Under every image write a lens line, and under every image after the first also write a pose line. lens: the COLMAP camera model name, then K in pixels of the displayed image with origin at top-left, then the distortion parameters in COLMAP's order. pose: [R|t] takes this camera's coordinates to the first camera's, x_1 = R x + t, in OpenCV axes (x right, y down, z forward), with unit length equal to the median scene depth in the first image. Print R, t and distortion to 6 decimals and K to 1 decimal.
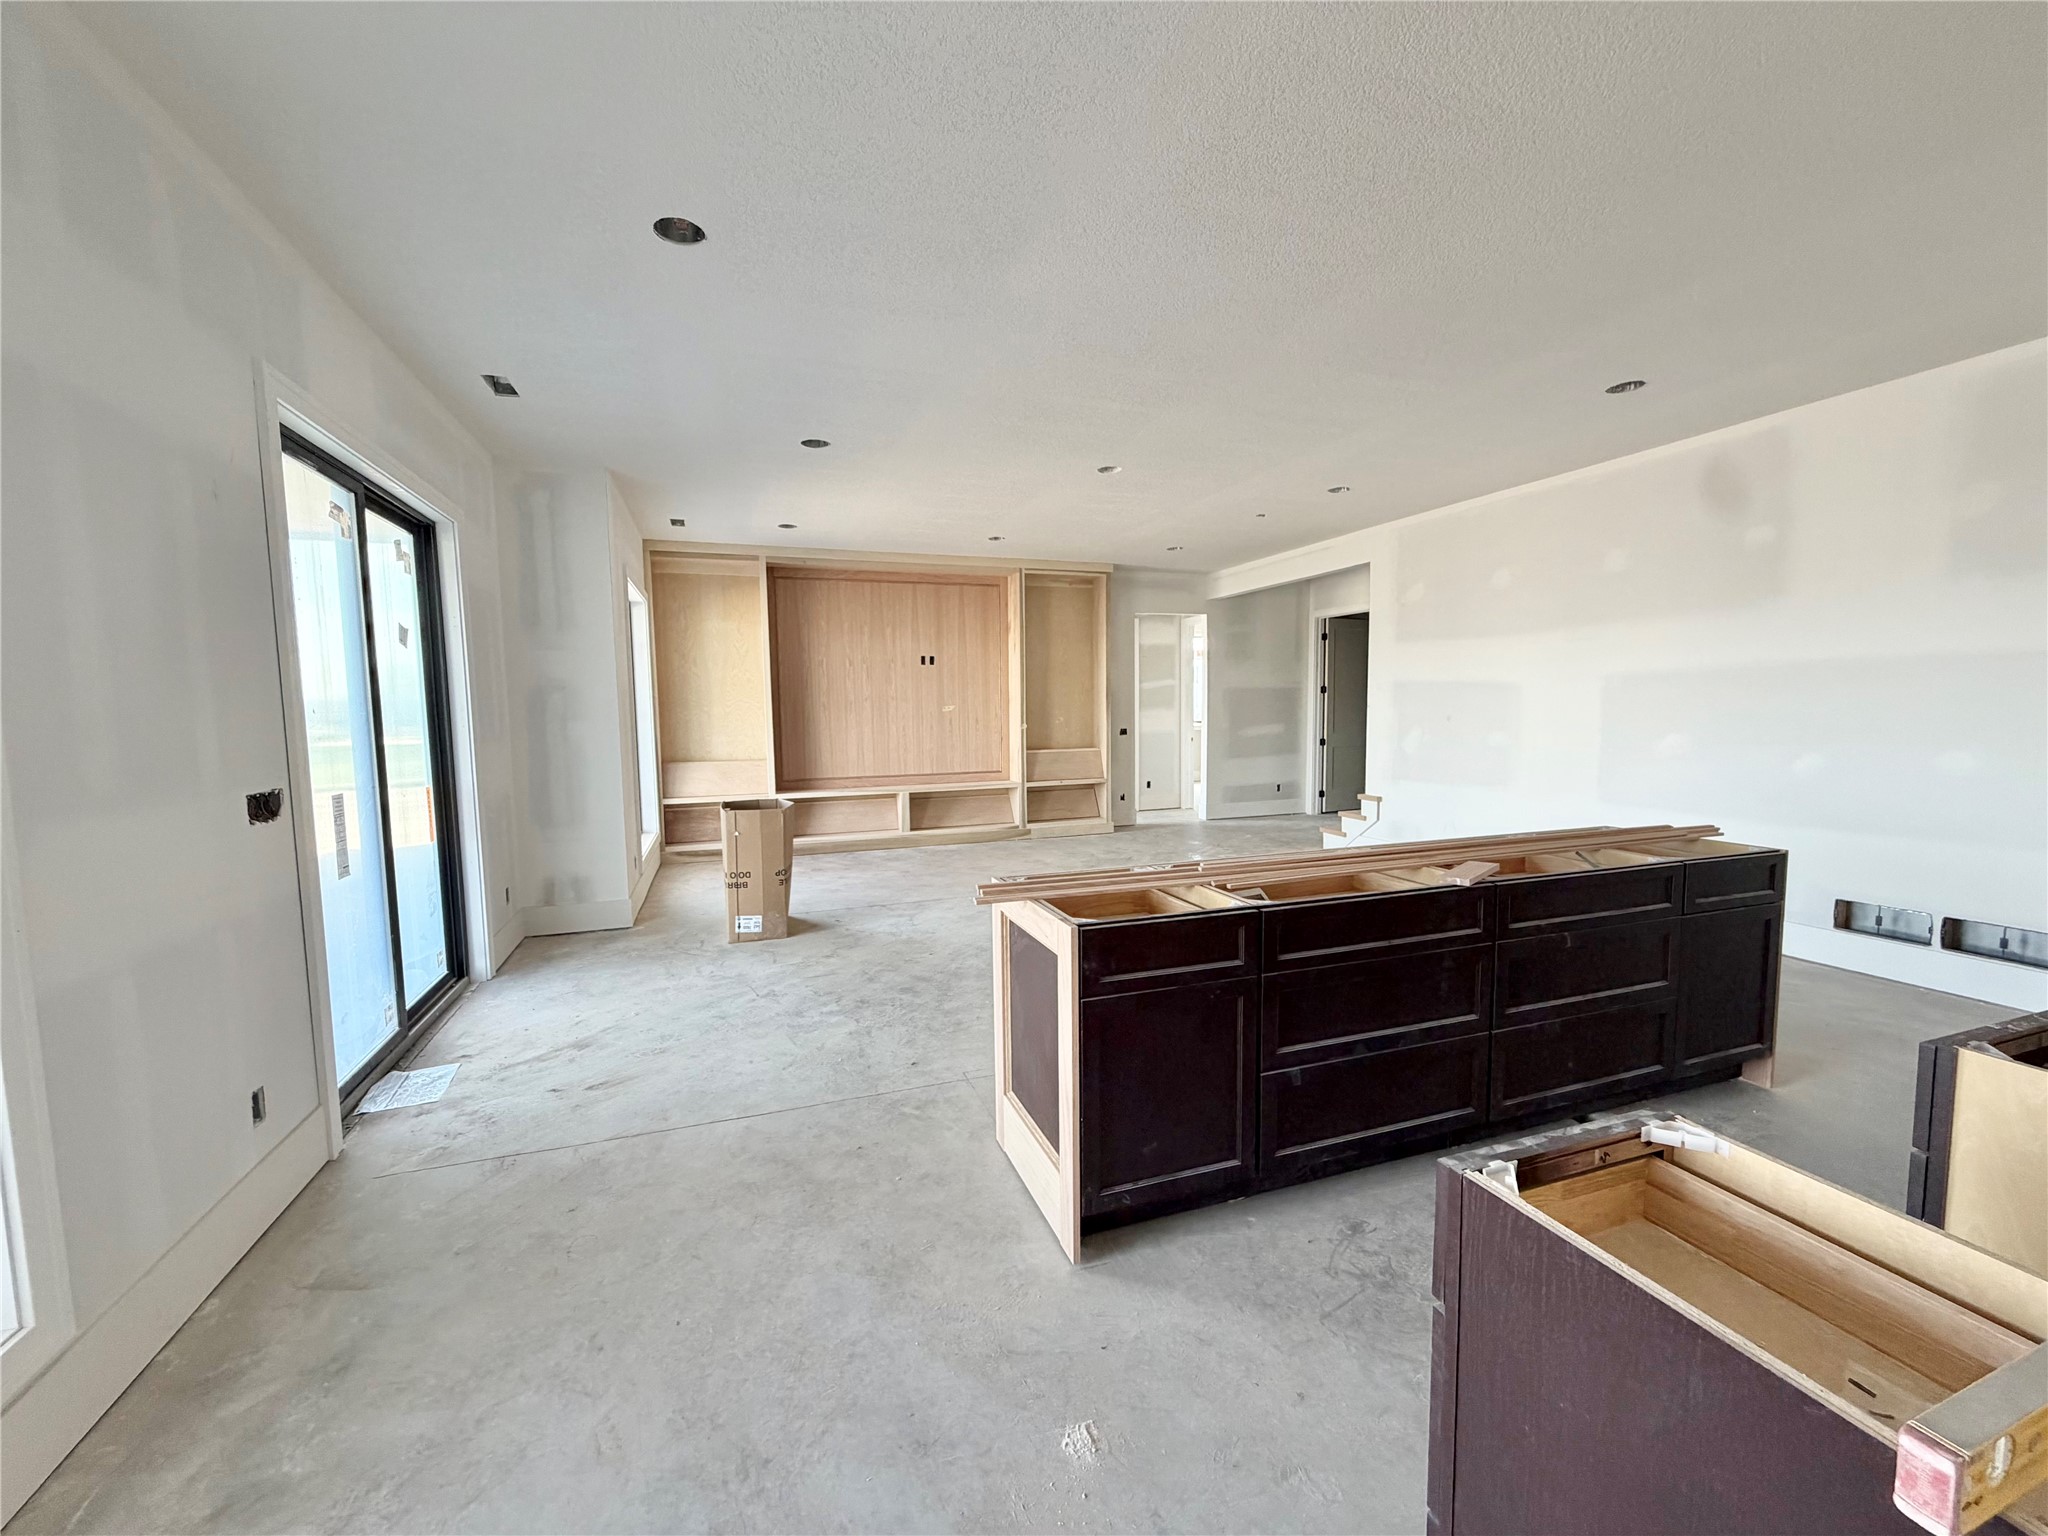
lens RADIAL K [[817.3, 0, 1017.8], [0, 817.3, 779.2], [0, 0, 1]] dist [-0.001715, 0.000299]
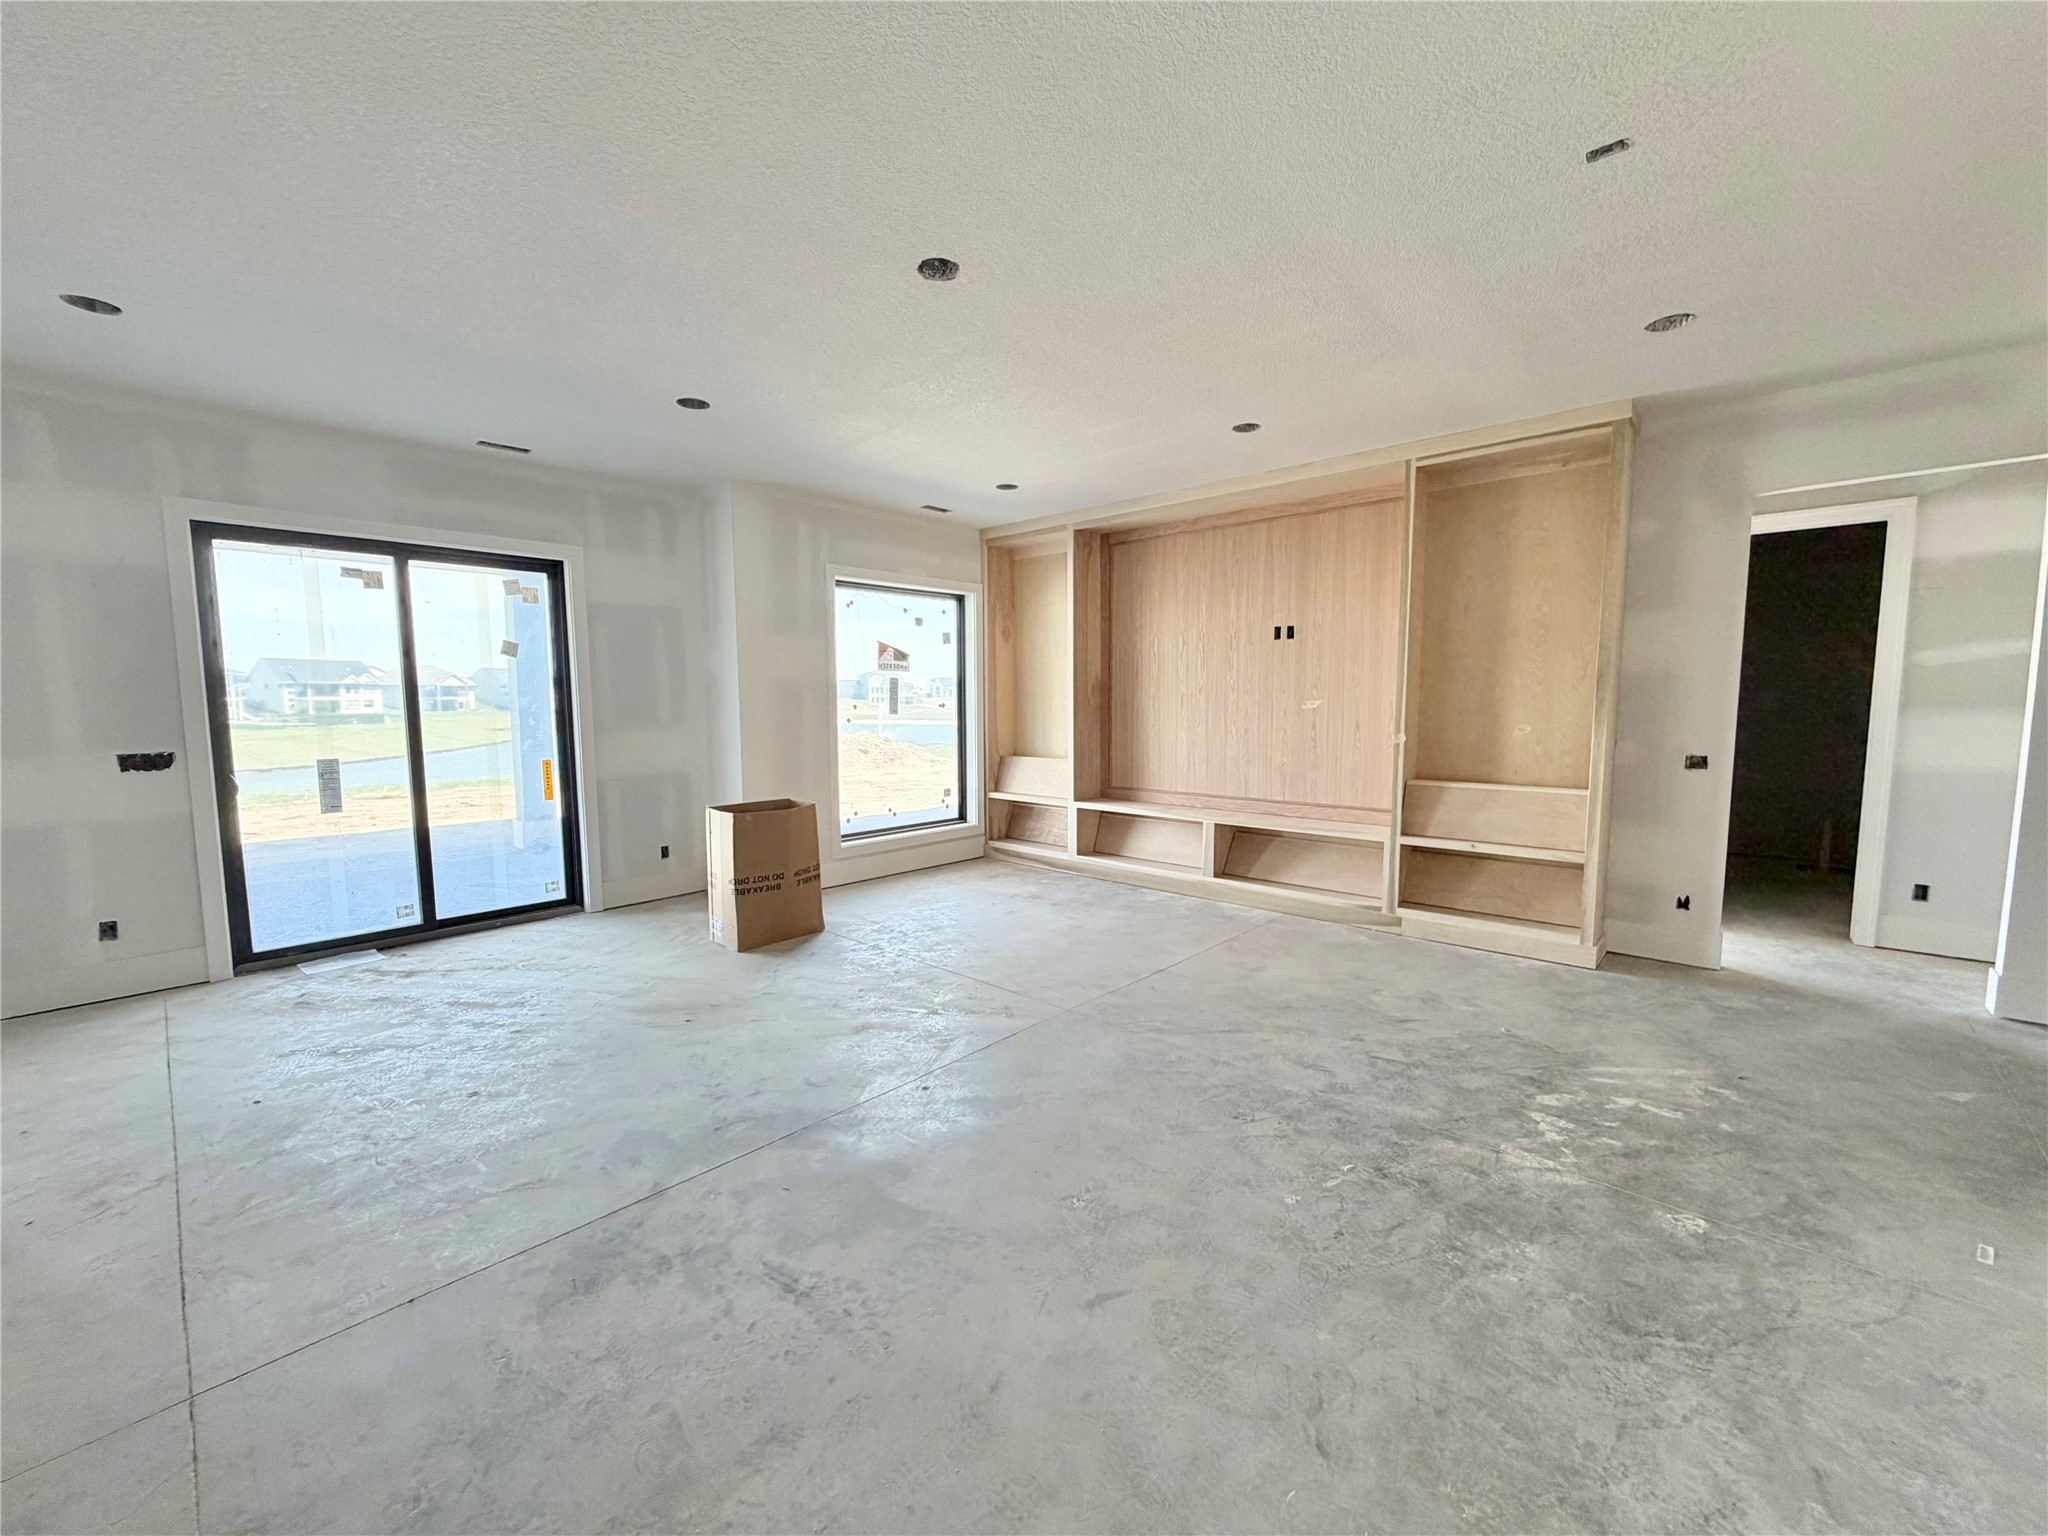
lens RADIAL K [[817.3, 0, 1014.3], [0, 817.3, 774.9], [0, 0, 1]] dist [-0.001715, 0.000299]
pose [[0.458906, 0.094228, -0.883474, 0.447866], [-0.080276, 0.994691, 0.064392, -0.062110], [0.884851, 0.041372, 0.464034, 0.565995]]
